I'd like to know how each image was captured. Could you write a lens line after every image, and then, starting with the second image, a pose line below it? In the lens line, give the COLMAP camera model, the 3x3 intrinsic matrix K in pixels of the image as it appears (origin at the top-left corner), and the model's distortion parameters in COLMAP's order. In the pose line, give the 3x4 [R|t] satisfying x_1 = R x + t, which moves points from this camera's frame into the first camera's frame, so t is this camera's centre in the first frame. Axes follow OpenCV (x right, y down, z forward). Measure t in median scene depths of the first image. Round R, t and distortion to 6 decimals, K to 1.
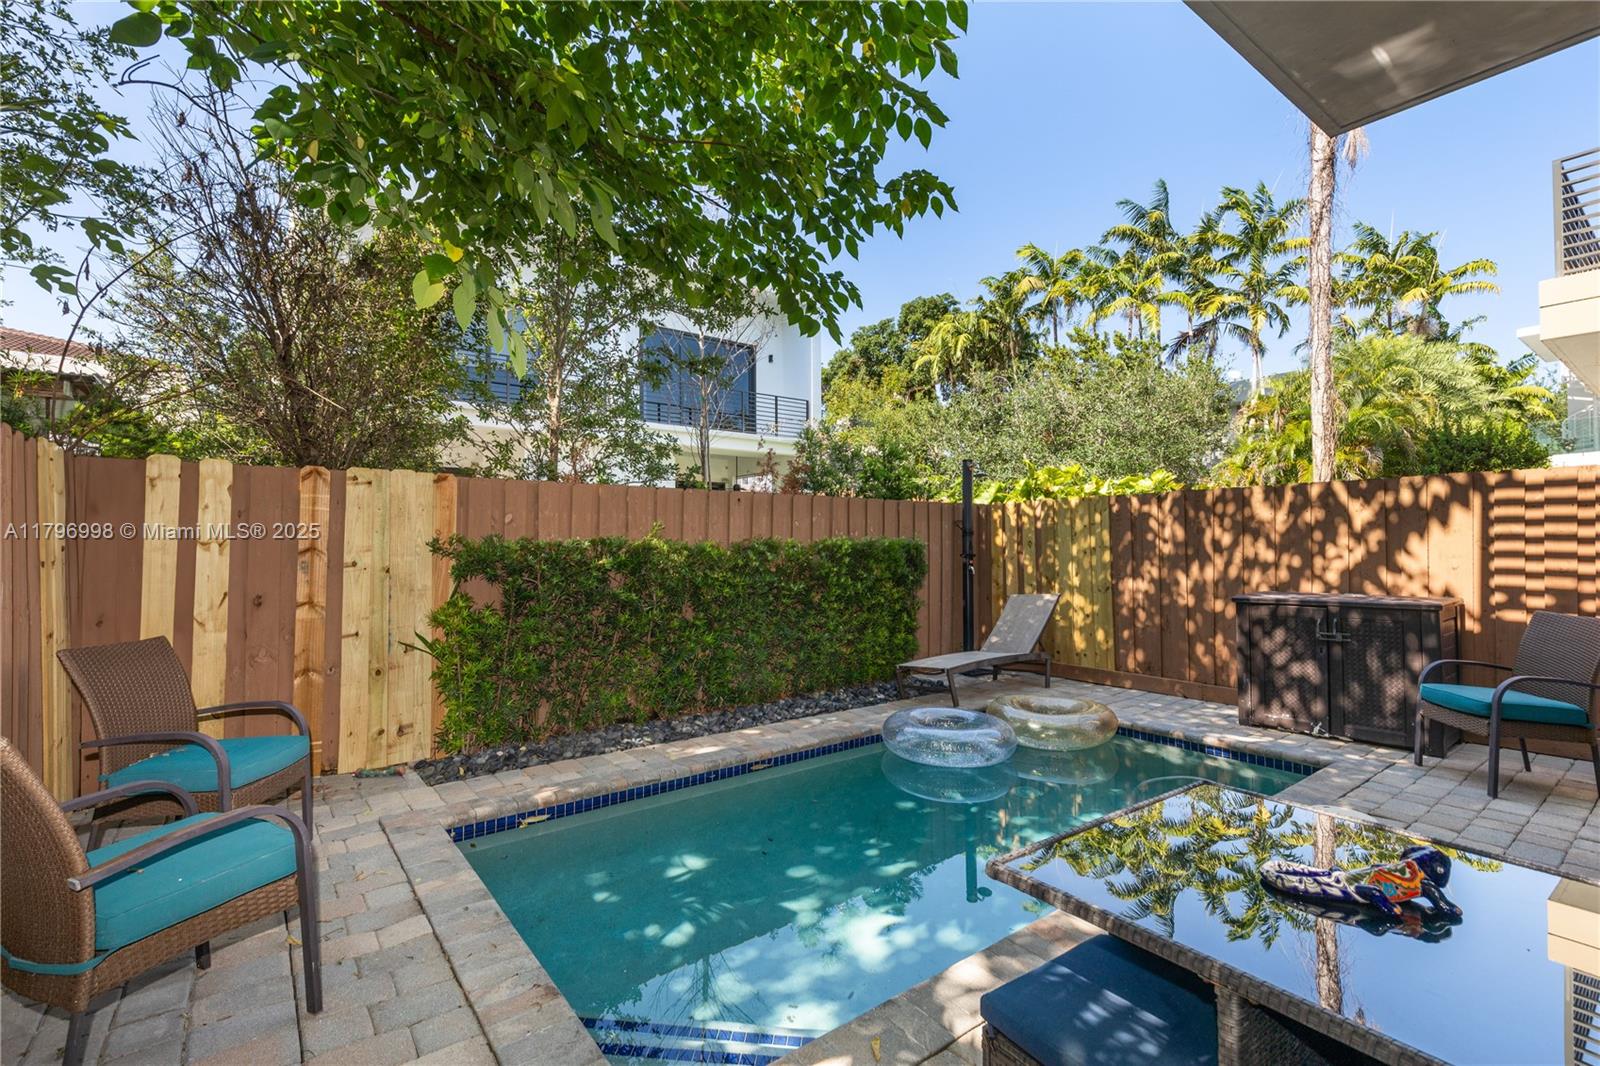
lens RADIAL K [[731.2, 0, 787.9], [0, 731.2, 542.3], [0, 0, 1]] dist [0.001143, -0.000228]
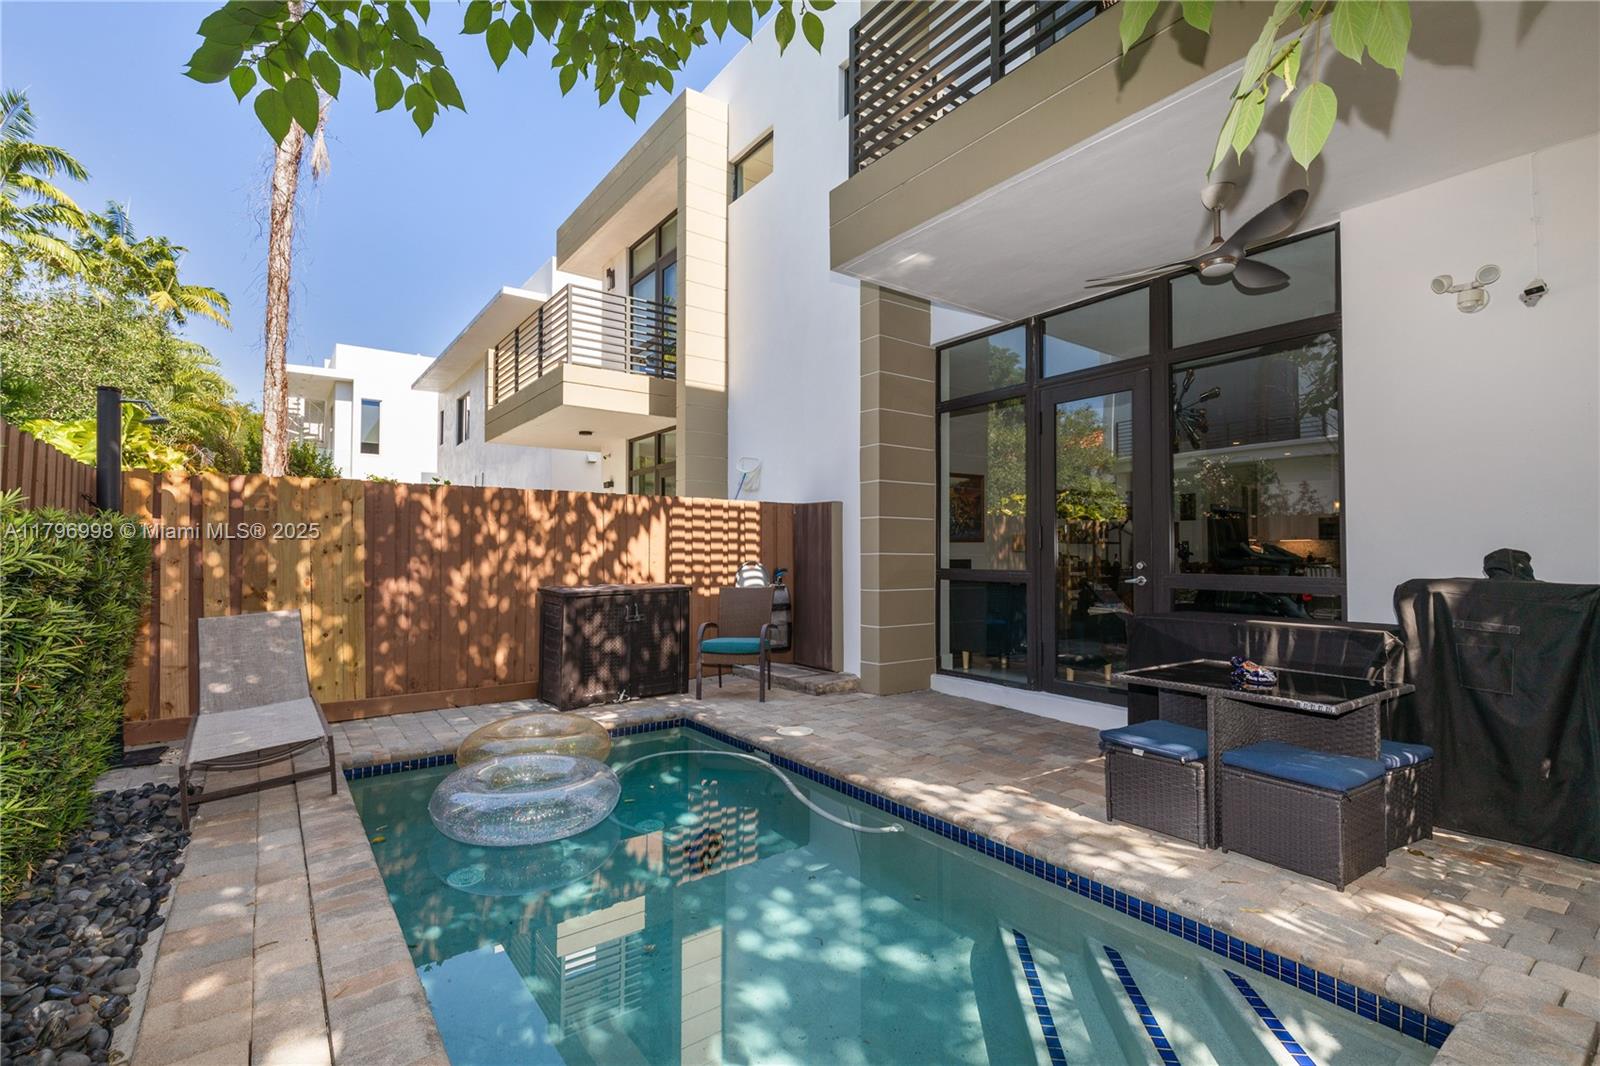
lens RADIAL K [[731.2, 0, 787.9], [0, 731.2, 542.3], [0, 0, 1]] dist [0.001143, -0.000228]
pose [[-0.022712, 0.027476, 0.999364, -0.434482], [-0.005147, 0.999606, -0.027600, 0.031732], [-0.999729, -0.005771, -0.022562, 0.637561]]
